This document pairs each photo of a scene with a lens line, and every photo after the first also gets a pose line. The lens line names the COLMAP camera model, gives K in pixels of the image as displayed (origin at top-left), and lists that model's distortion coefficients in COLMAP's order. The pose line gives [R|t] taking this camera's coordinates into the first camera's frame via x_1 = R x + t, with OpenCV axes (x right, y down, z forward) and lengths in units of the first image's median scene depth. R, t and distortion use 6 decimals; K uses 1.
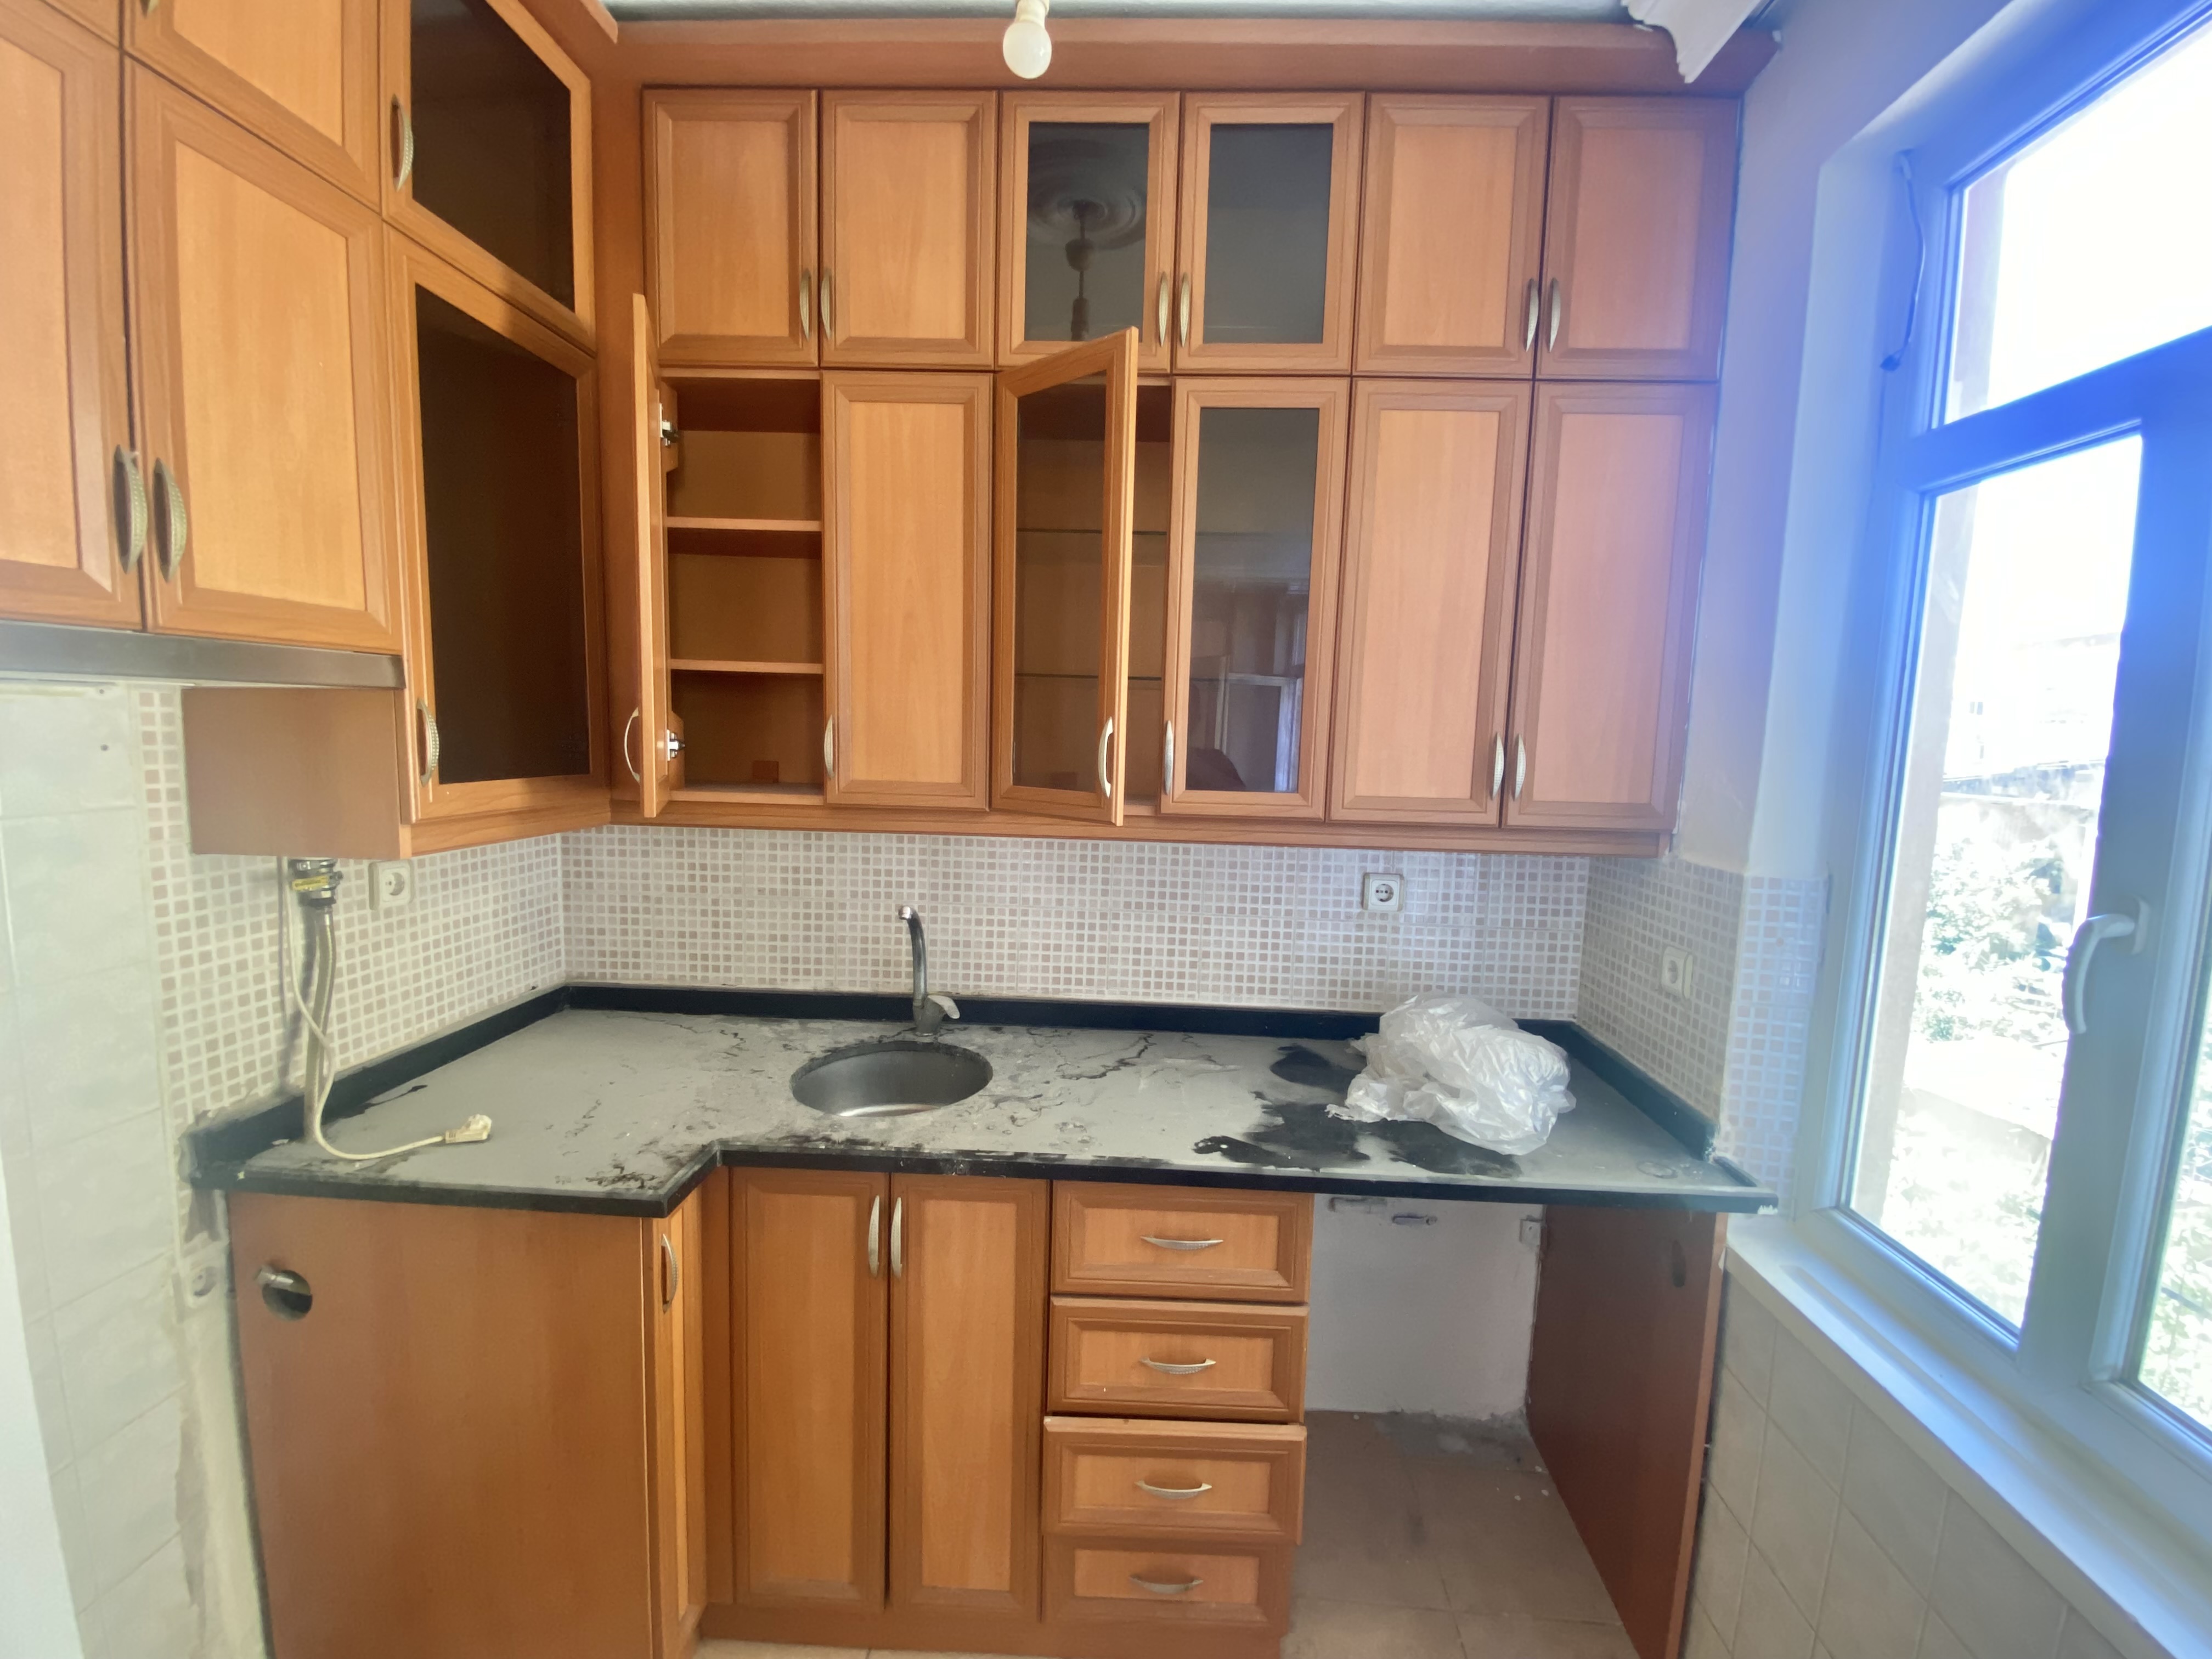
lens RADIAL K [[888.9, 0, 1106.0], [0, 888.9, 829.5], [0, 0, 1]] dist [-0.000290, -0.000061]
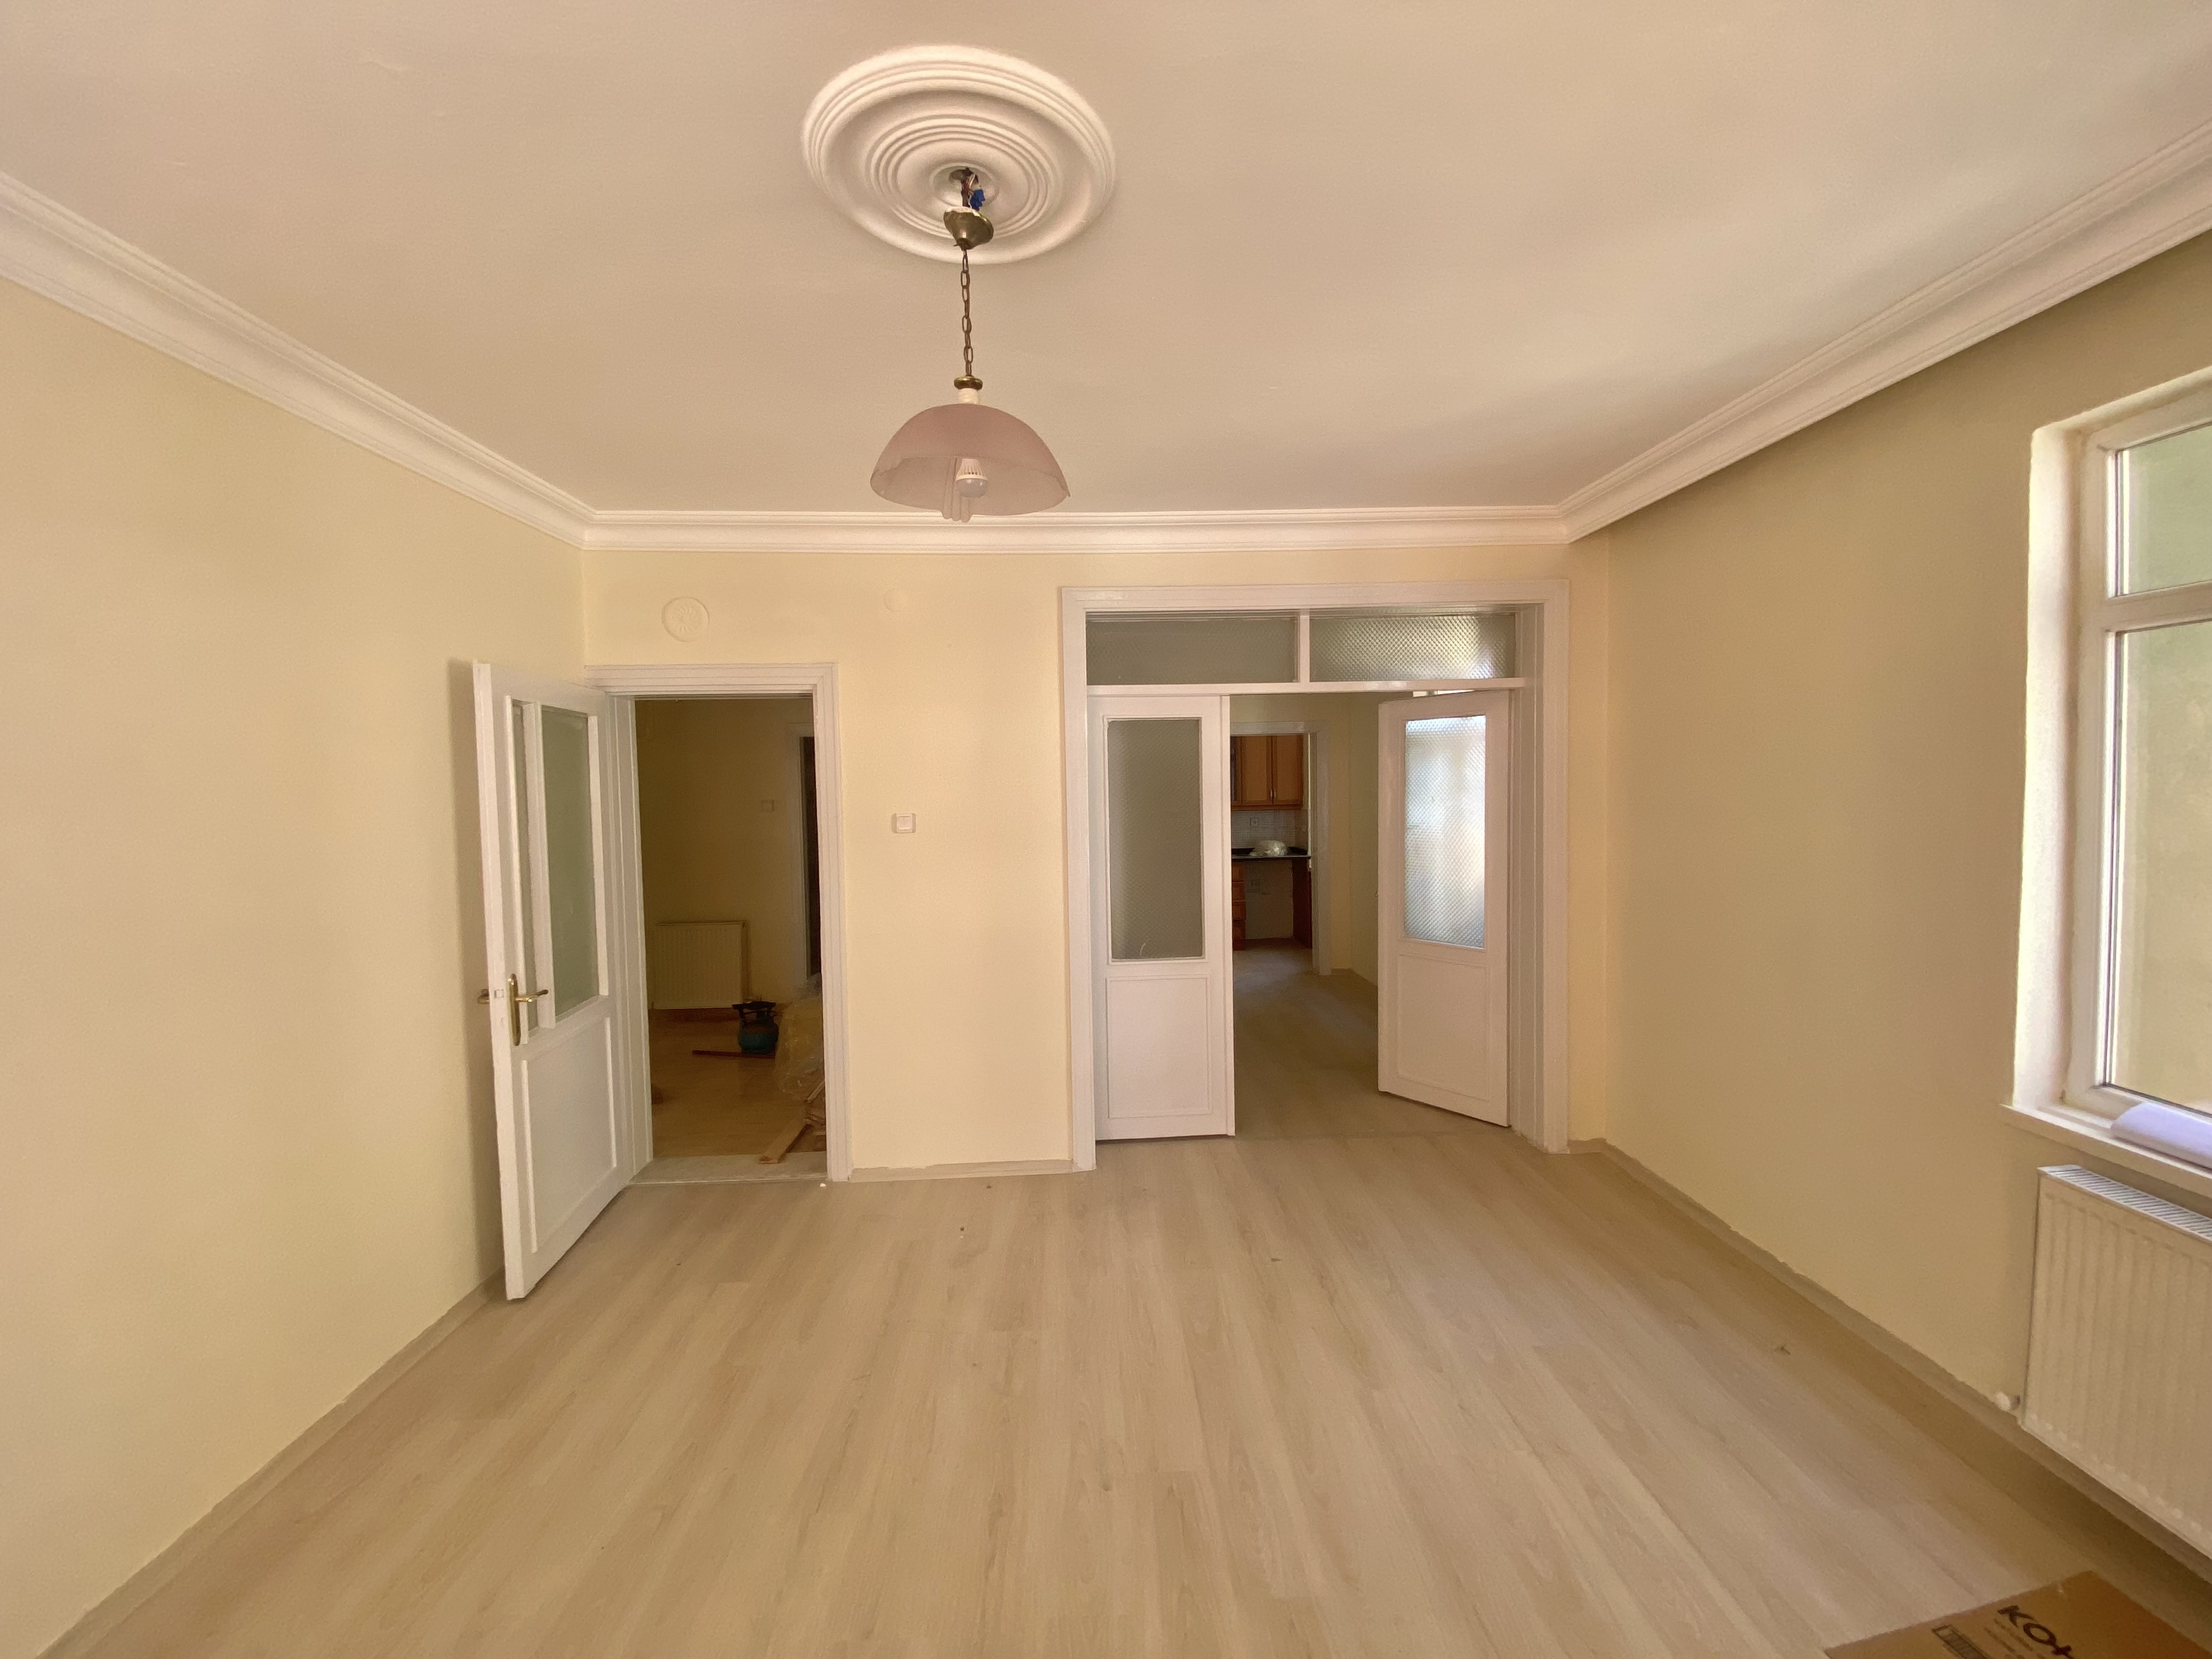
lens RADIAL K [[888.9, 0, 1106.0], [0, 888.9, 829.5], [0, 0, 1]] dist [-0.000290, -0.000061]
pose [[0.993060, -0.055098, 0.103900, -1.175941], [0.061255, 0.996492, -0.057025, 0.404750], [-0.100393, 0.062993, 0.992952, -4.409136]]
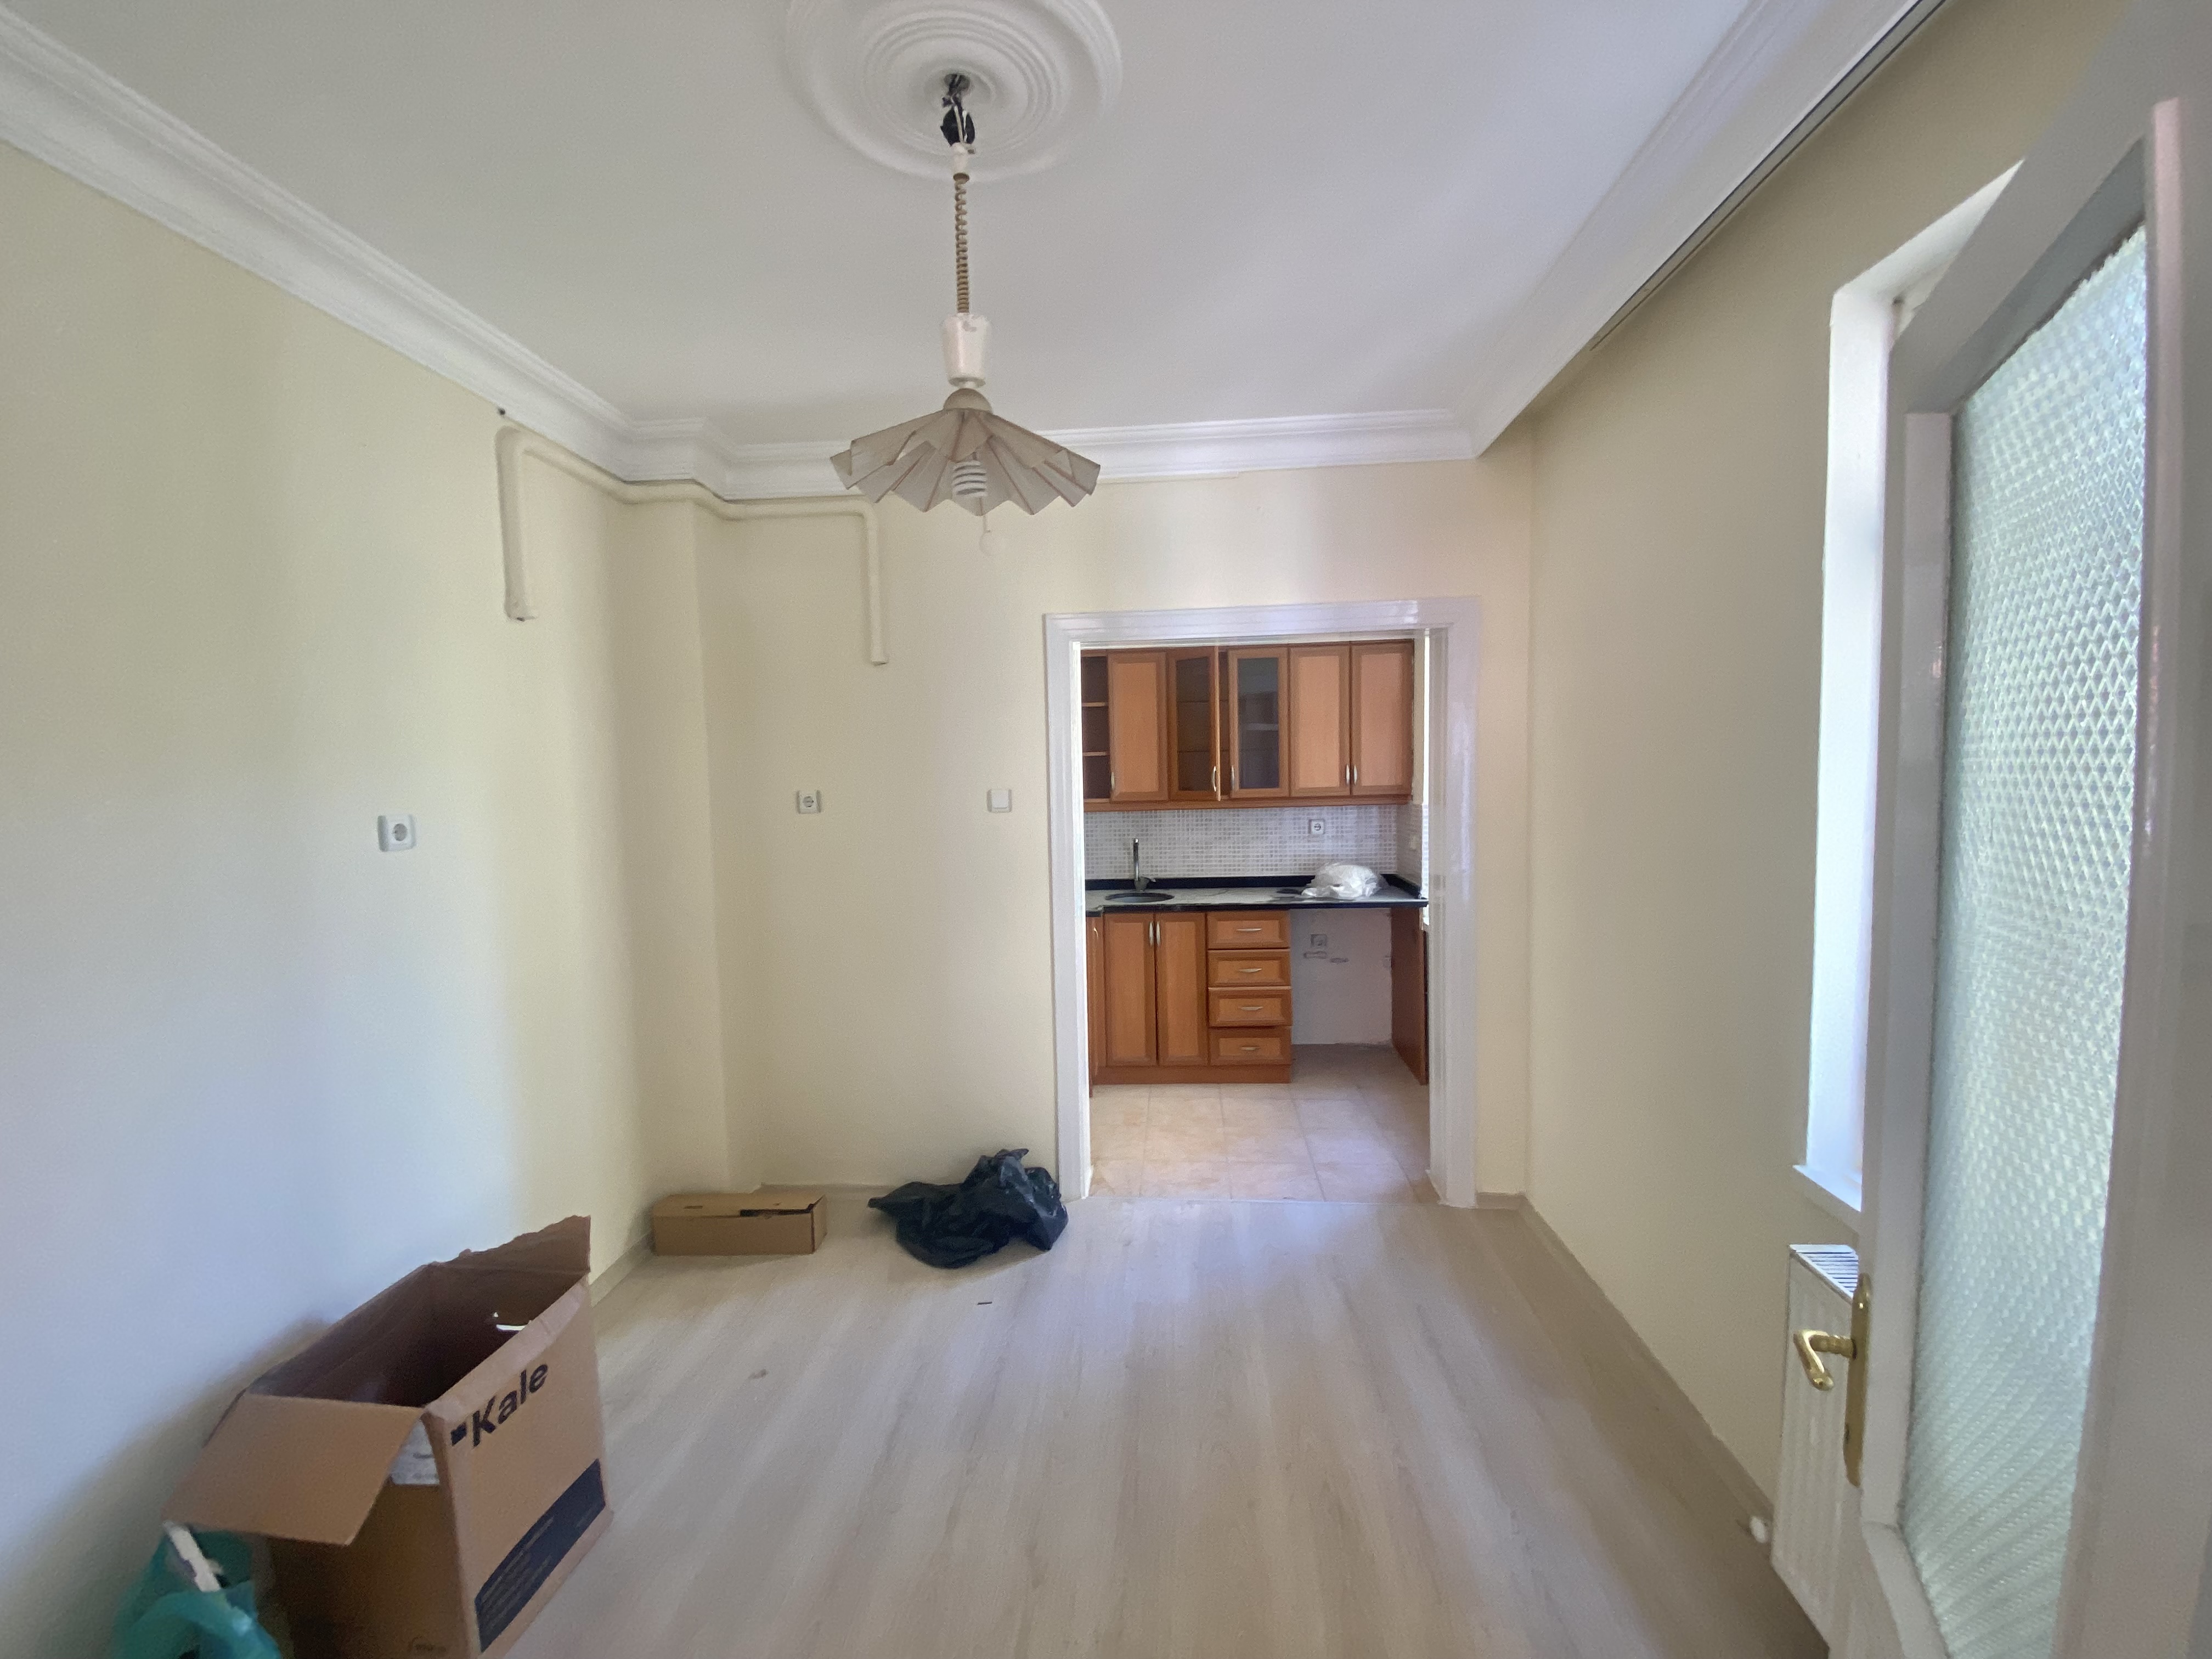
lens RADIAL K [[888.9, 0, 1106.0], [0, 888.9, 829.5], [0, 0, 1]] dist [-0.000290, -0.000061]
pose [[0.998505, -0.052656, -0.014641, -0.307094], [0.052111, 0.998015, -0.035368, 0.166062], [0.016474, 0.034552, 0.999267, -1.871137]]
